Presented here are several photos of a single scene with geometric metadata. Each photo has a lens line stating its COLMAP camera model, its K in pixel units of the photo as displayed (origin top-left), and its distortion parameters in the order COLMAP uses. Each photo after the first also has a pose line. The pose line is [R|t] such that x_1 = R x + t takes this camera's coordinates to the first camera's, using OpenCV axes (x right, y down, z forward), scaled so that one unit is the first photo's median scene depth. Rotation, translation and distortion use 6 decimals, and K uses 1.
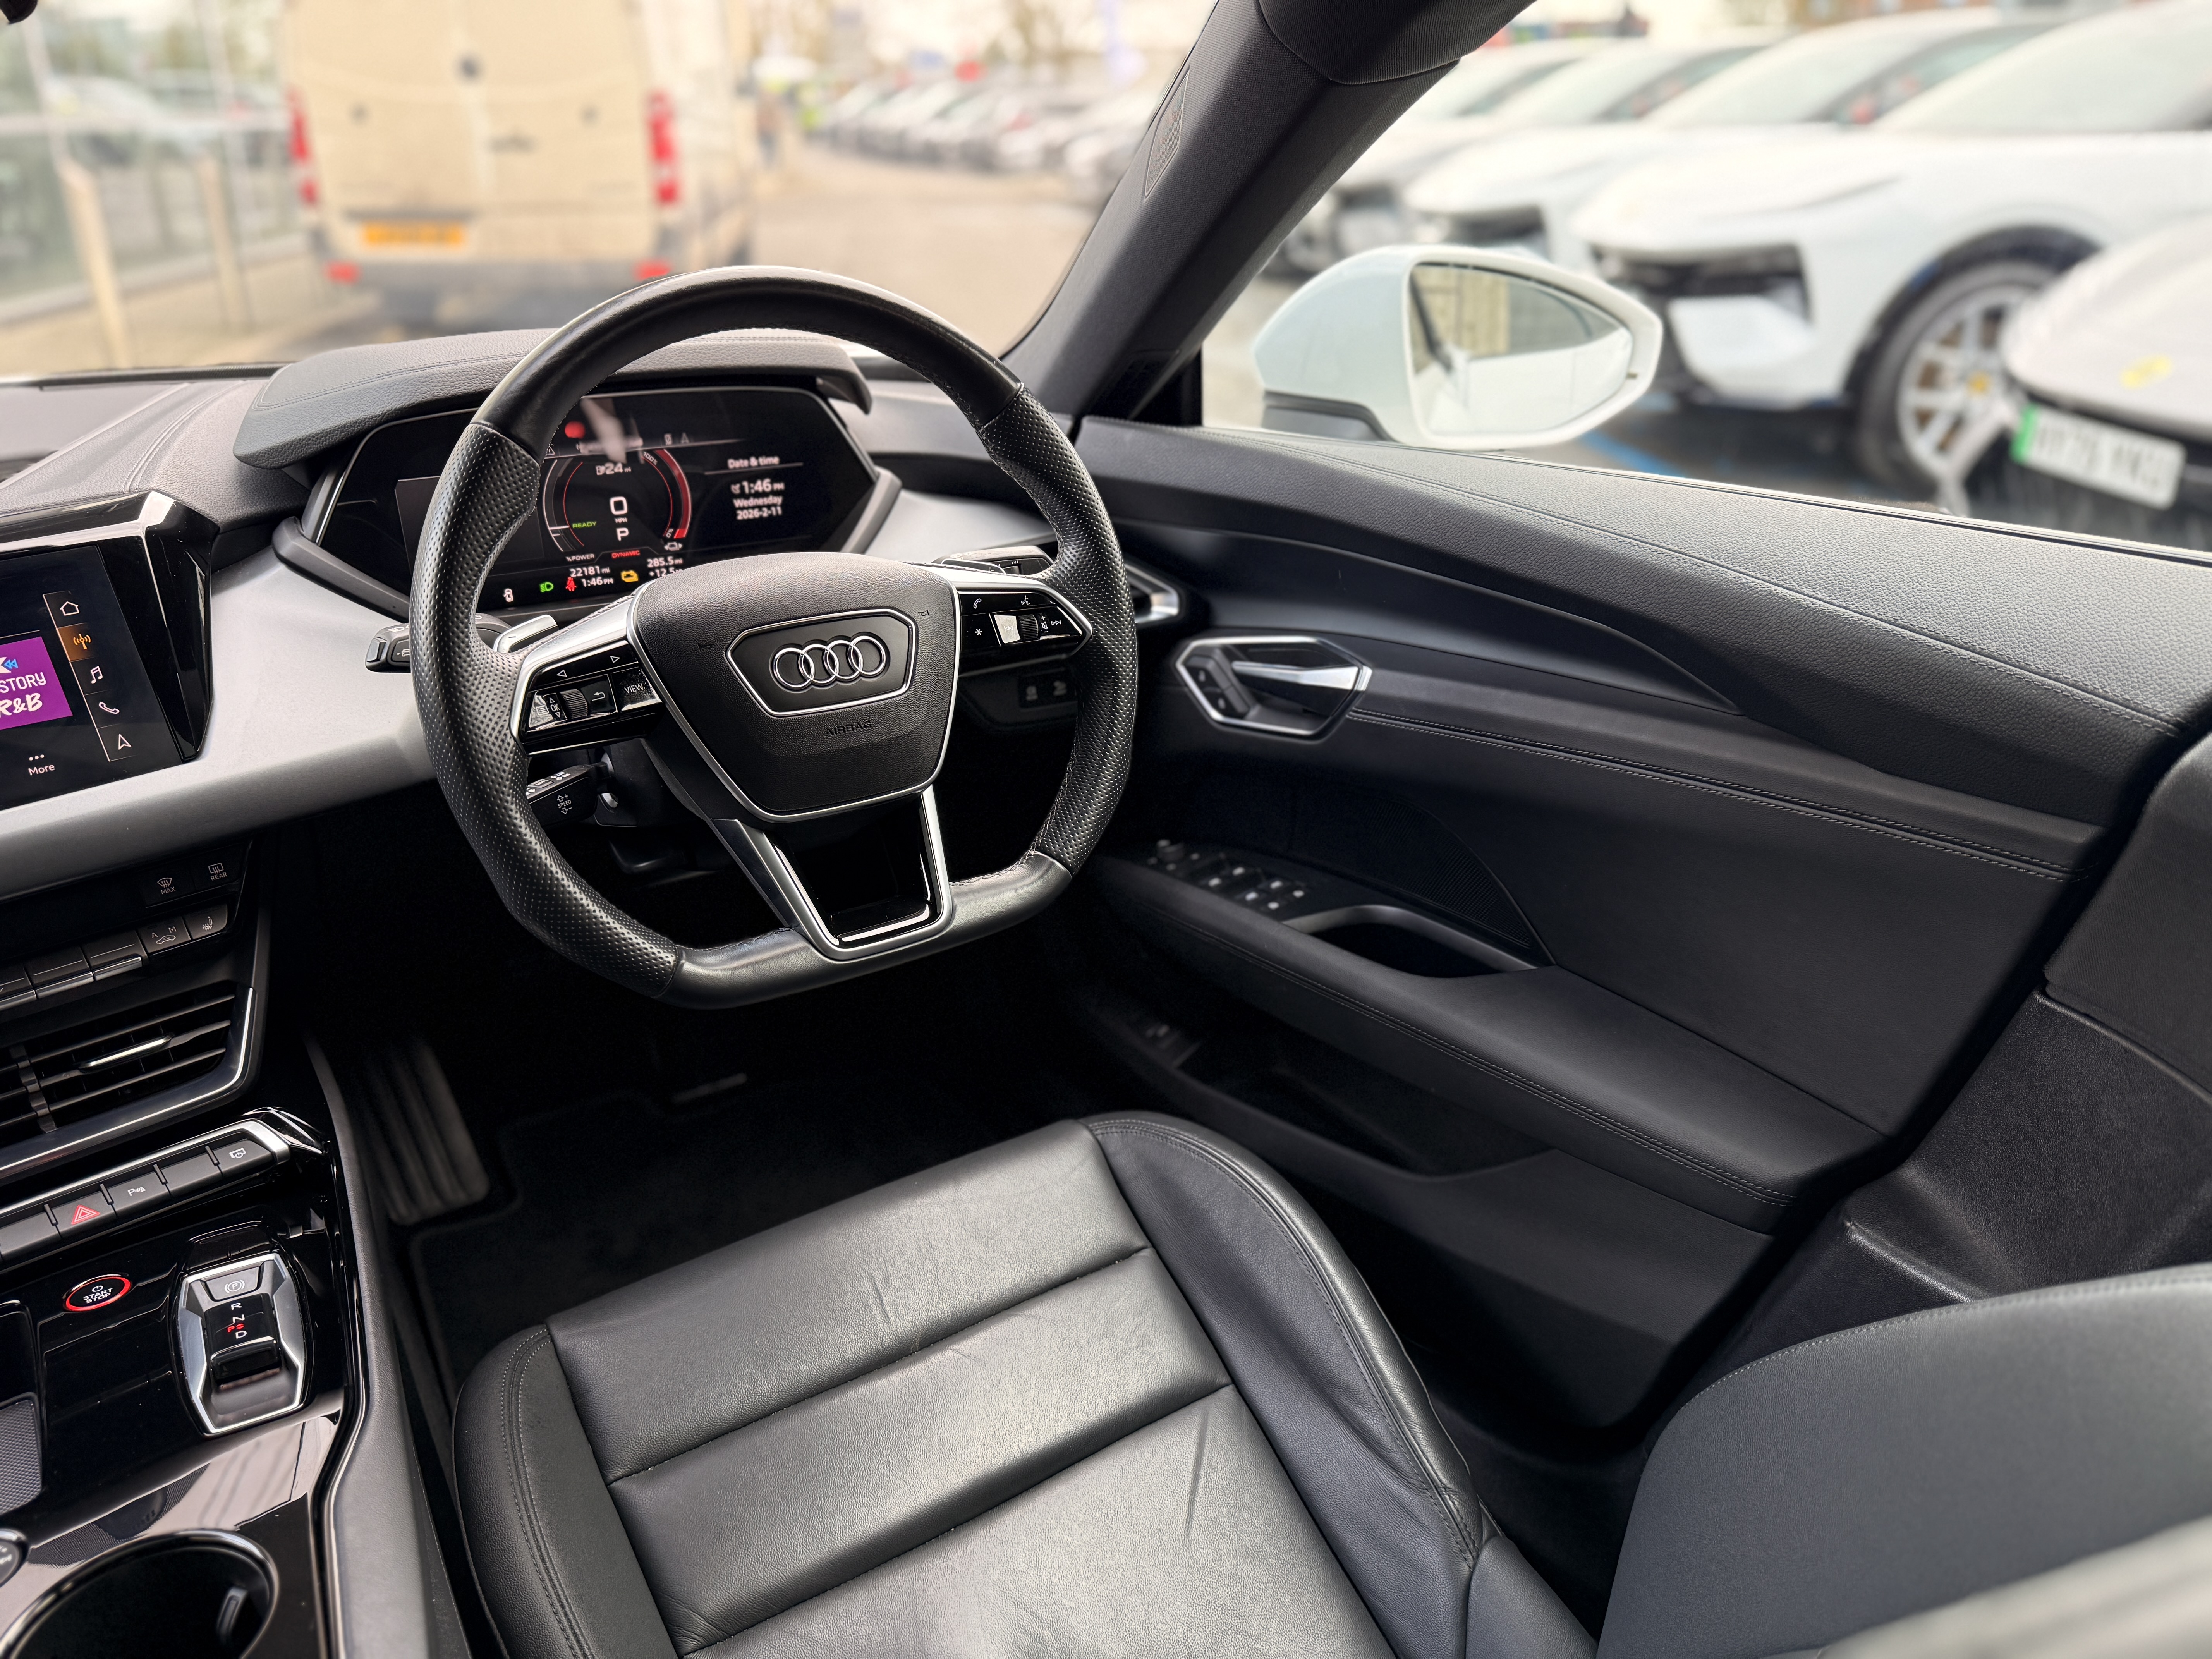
lens RADIAL K [[1557.5, 0, 1104.2], [0, 1557.5, 838.6], [0, 0, 1]] dist [0.045876, -0.064094]
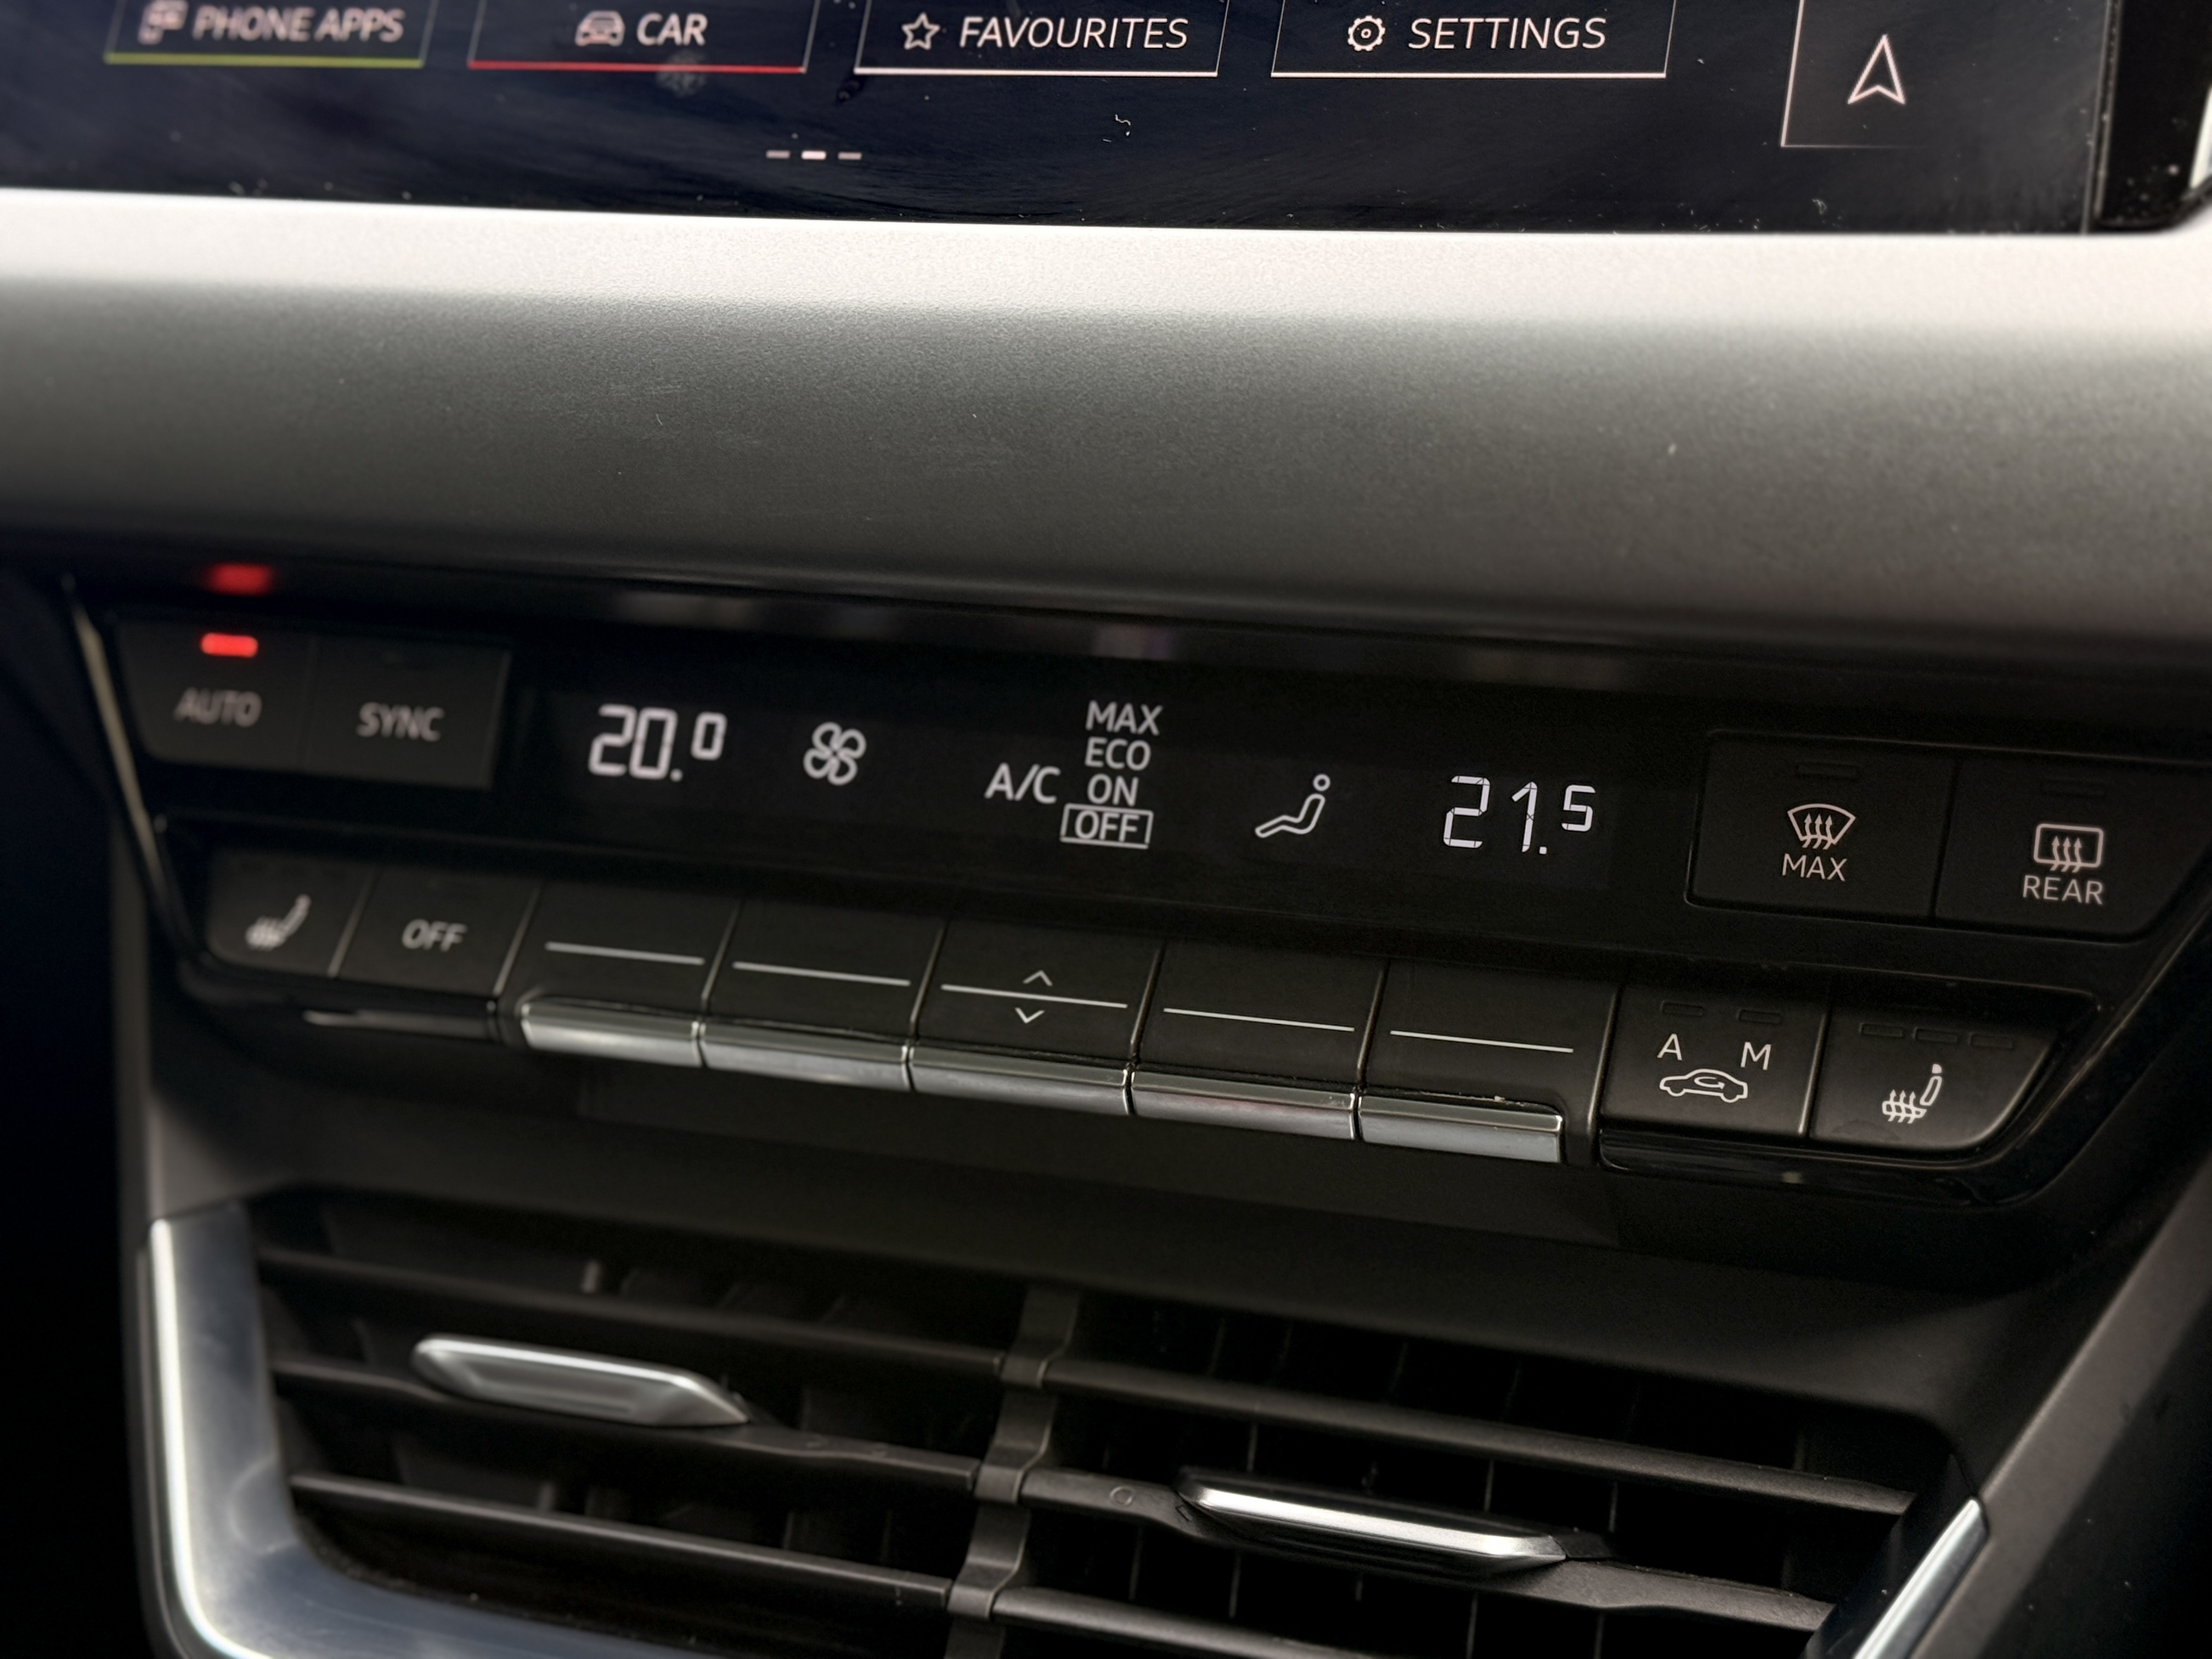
lens RADIAL K [[3463.6, 0, 1101.7], [0, 3463.6, 845.4], [0, 0, 1]] dist [0.130632, 0.000000]
pose [[0.450012, 0.227641, -0.863521, -0.210713], [-0.369582, 0.927744, 0.051969, 0.033852], [0.812957, 0.295755, 0.501627, 0.579227]]
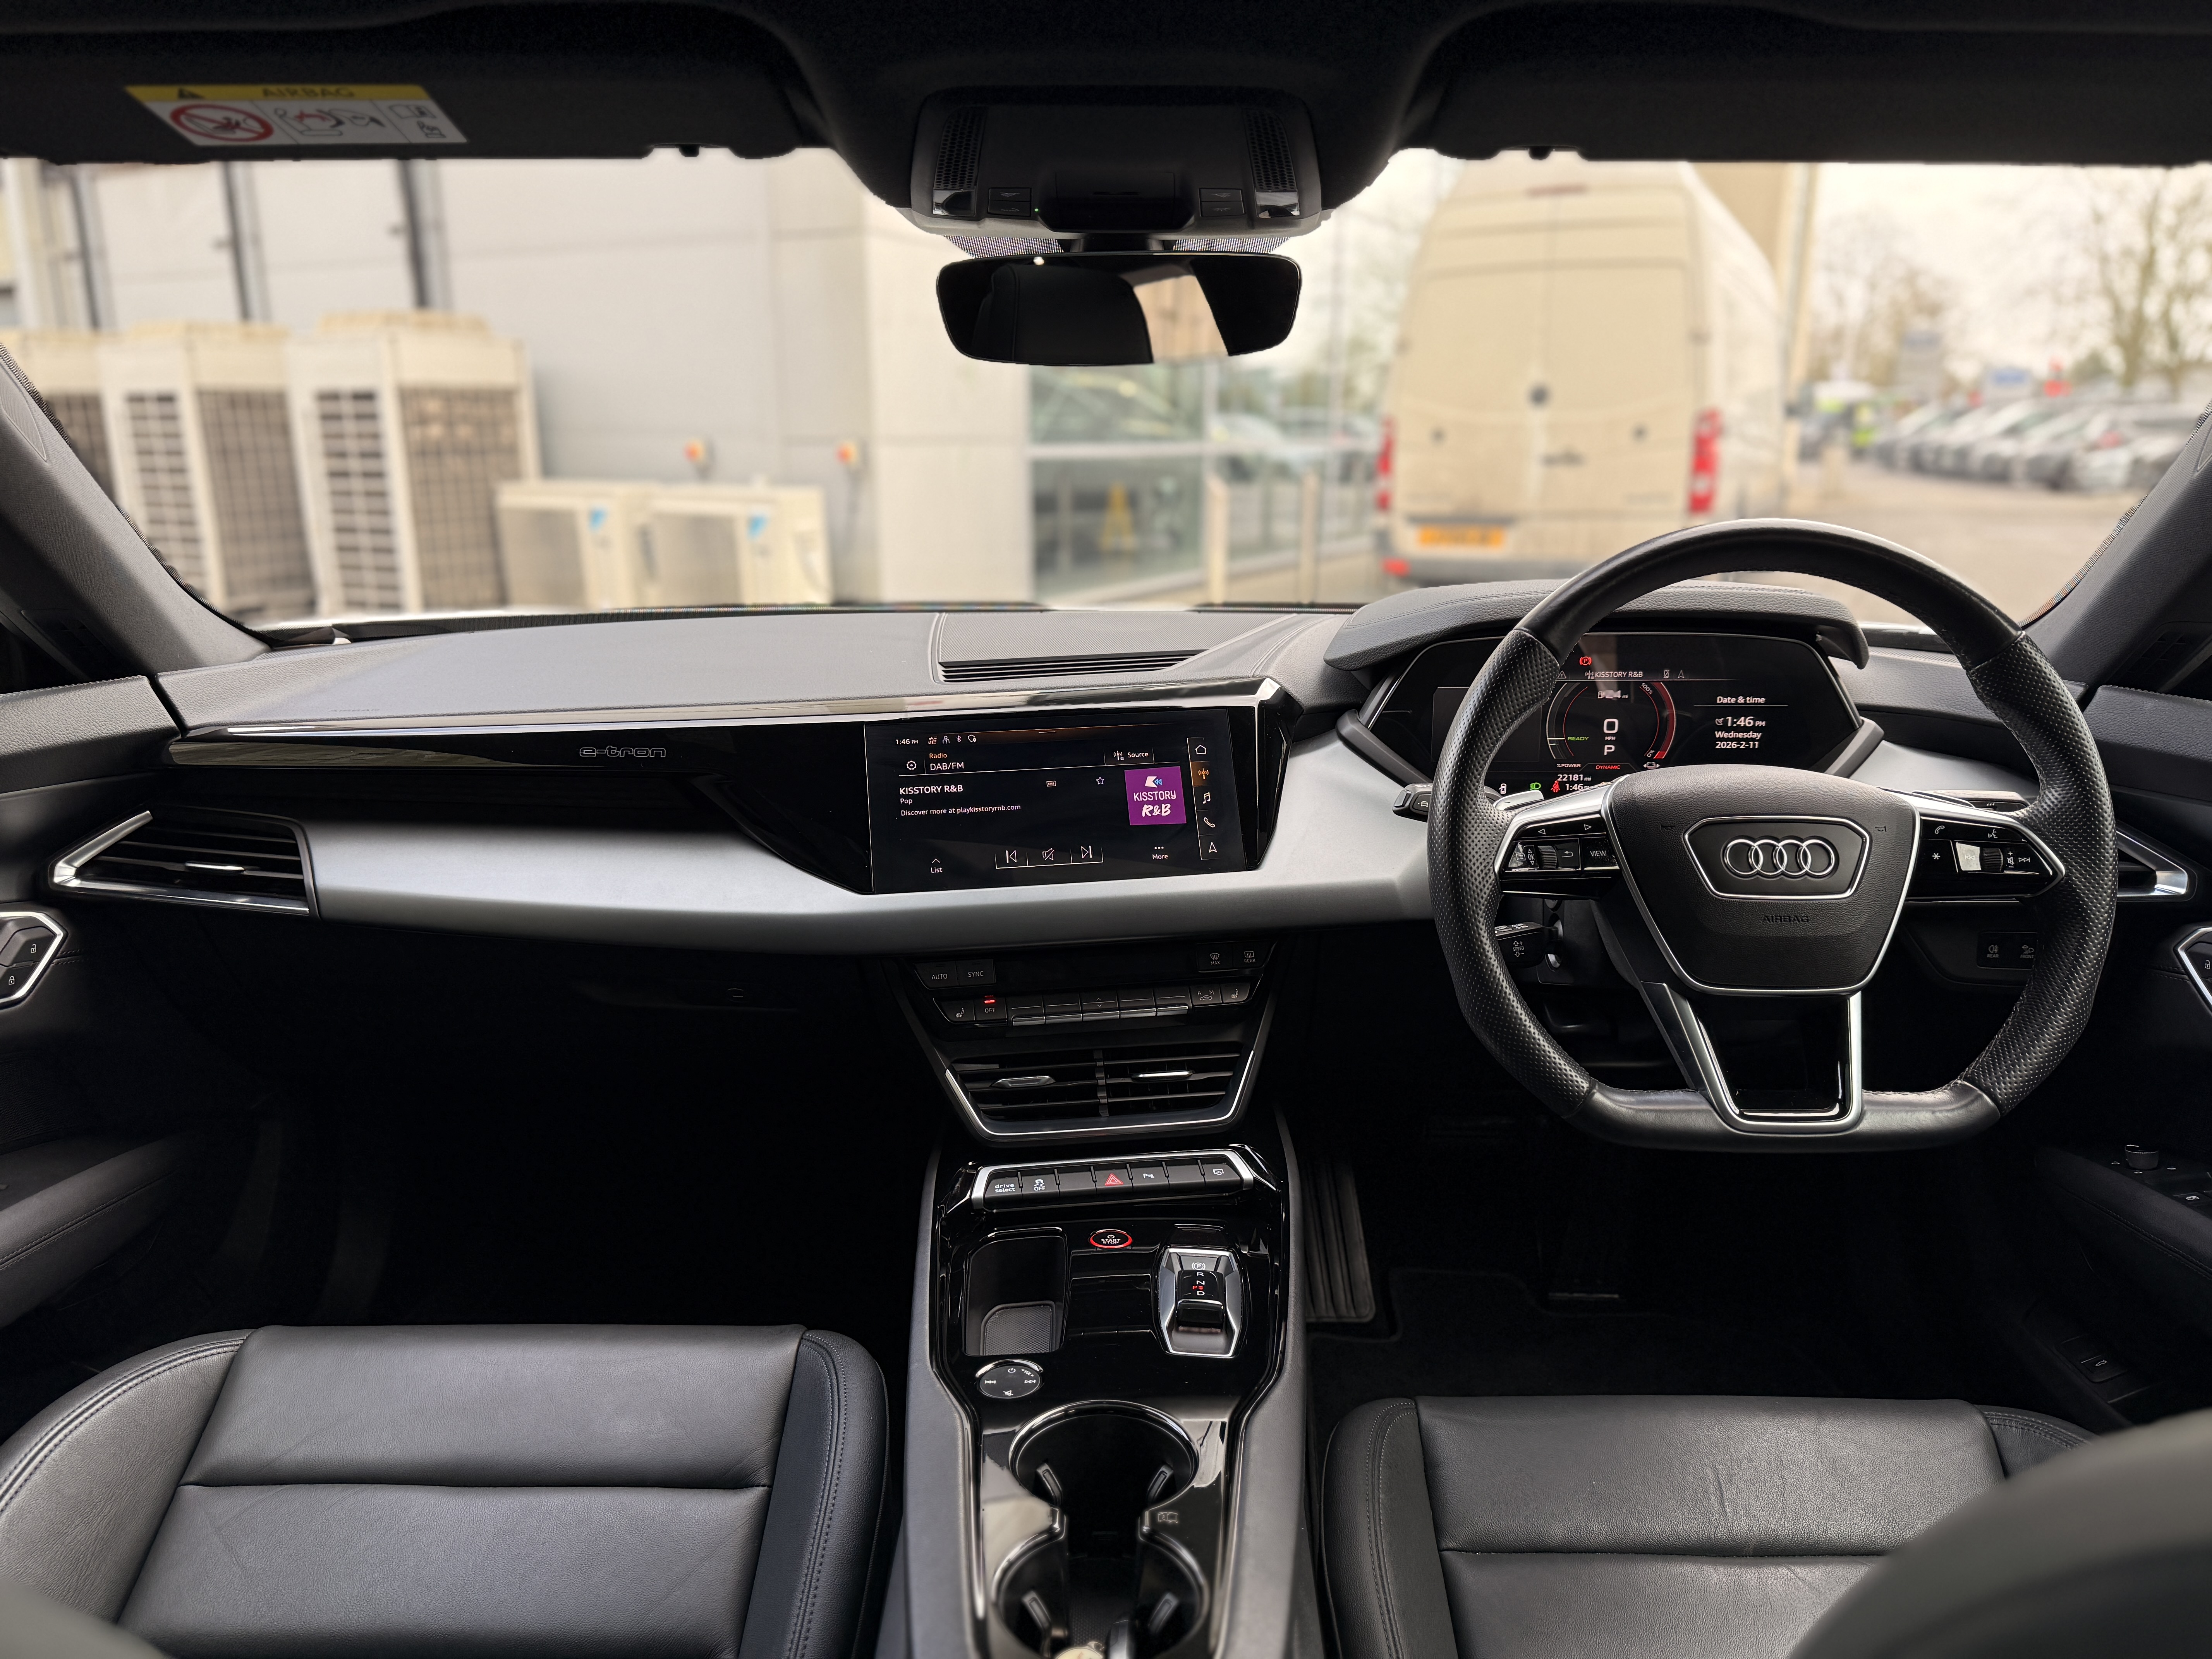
lens RADIAL K [[1557.5, 0, 1113.9], [0, 1557.5, 844.9], [0, 0, 1]] dist [0.045876, -0.064094]
pose [[0.824189, 0.130657, -0.551036, 0.035503], [-0.226601, 0.967819, -0.109449, 0.081752], [0.519003, 0.215072, 0.827273, -0.125387]]
